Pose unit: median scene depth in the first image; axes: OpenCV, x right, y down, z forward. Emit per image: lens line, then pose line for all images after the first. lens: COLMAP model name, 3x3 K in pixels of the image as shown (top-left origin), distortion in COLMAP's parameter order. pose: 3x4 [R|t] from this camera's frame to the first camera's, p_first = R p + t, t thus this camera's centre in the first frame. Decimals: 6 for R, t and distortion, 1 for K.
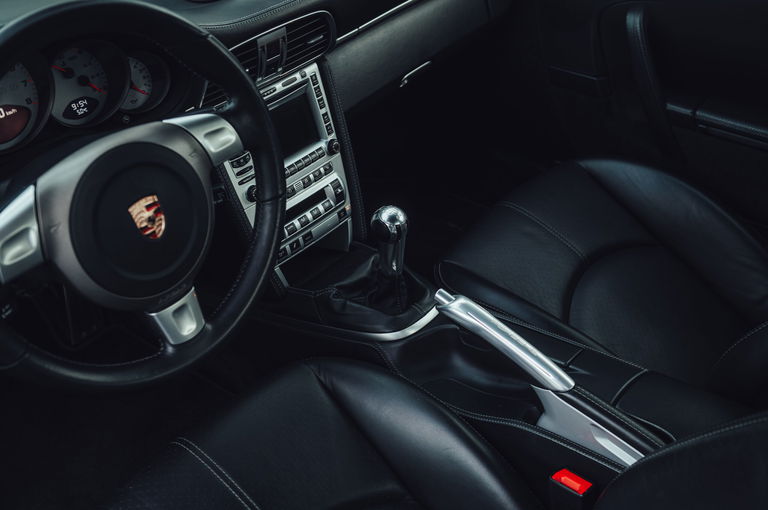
lens RADIAL K [[851.2, 0, 382.5], [0, 851.2, 254.6], [0, 0, 1]] dist [-0.016543, 0.000000]
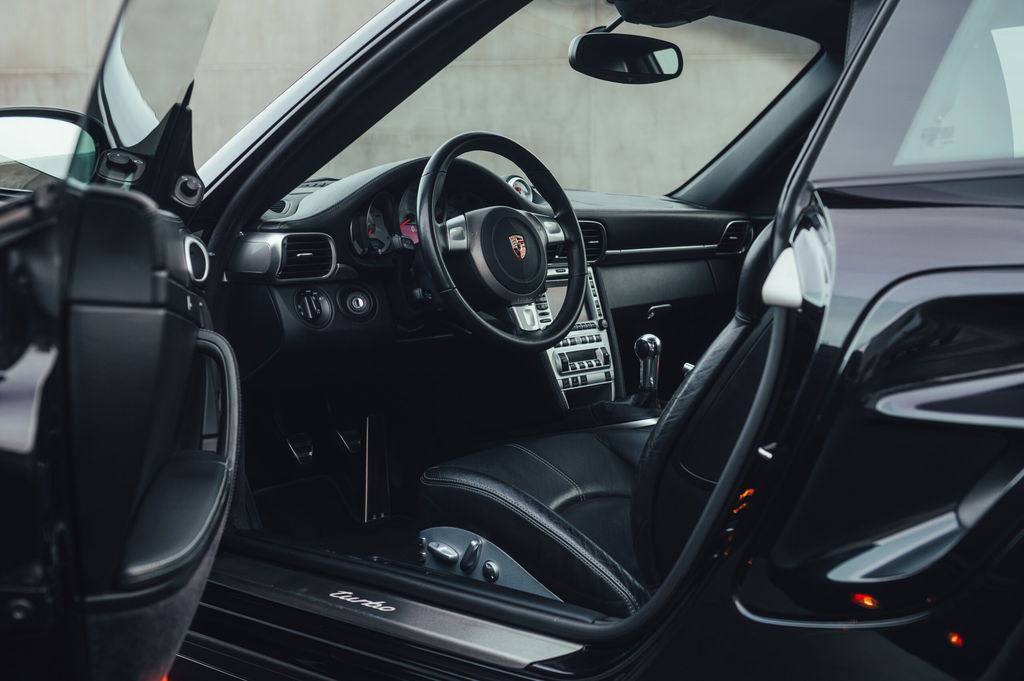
lens RADIAL K [[1305.4, 0, 509.0], [0, 1305.4, 342.7], [0, 0, 1]] dist [-0.048412, 0.000000]
pose [[0.998869, 0.011957, -0.046014, -0.121736], [-0.033631, 0.861805, -0.506123, 1.045915], [0.033604, 0.507098, 0.861233, -0.842738]]
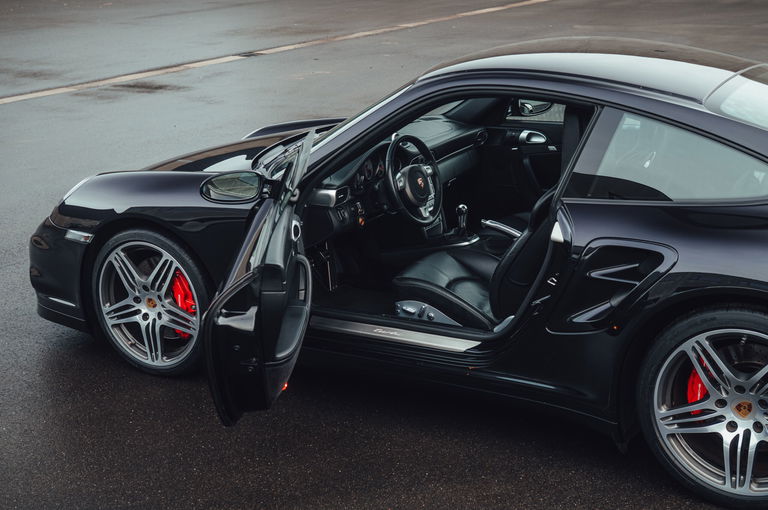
lens RADIAL K [[1116.5, 0, 380.7], [0, 1116.5, 260.3], [0, 0, 1]] dist [-0.021930, 0.000000]
pose [[0.987097, -0.062930, 0.147239, -0.934636], [0.109046, 0.937540, -0.330346, 1.514799], [-0.117254, 0.342139, 0.932305, -2.854826]]
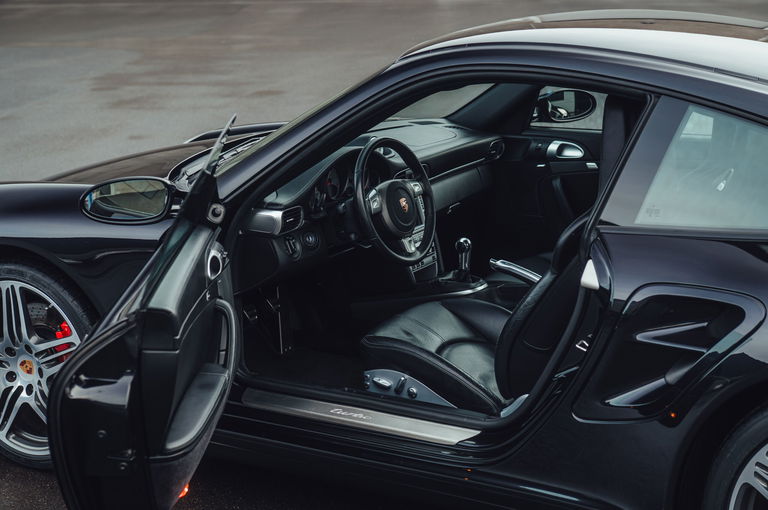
lens RADIAL K [[1352.9, 0, 386.6], [0, 1352.9, 250.5], [0, 0, 1]] dist [-0.034834, 0.000000]
pose [[0.989297, -0.033270, 0.142074, -0.729992], [0.085569, 0.920947, -0.380177, 1.372450], [-0.118194, 0.388265, 0.913937, -2.360693]]
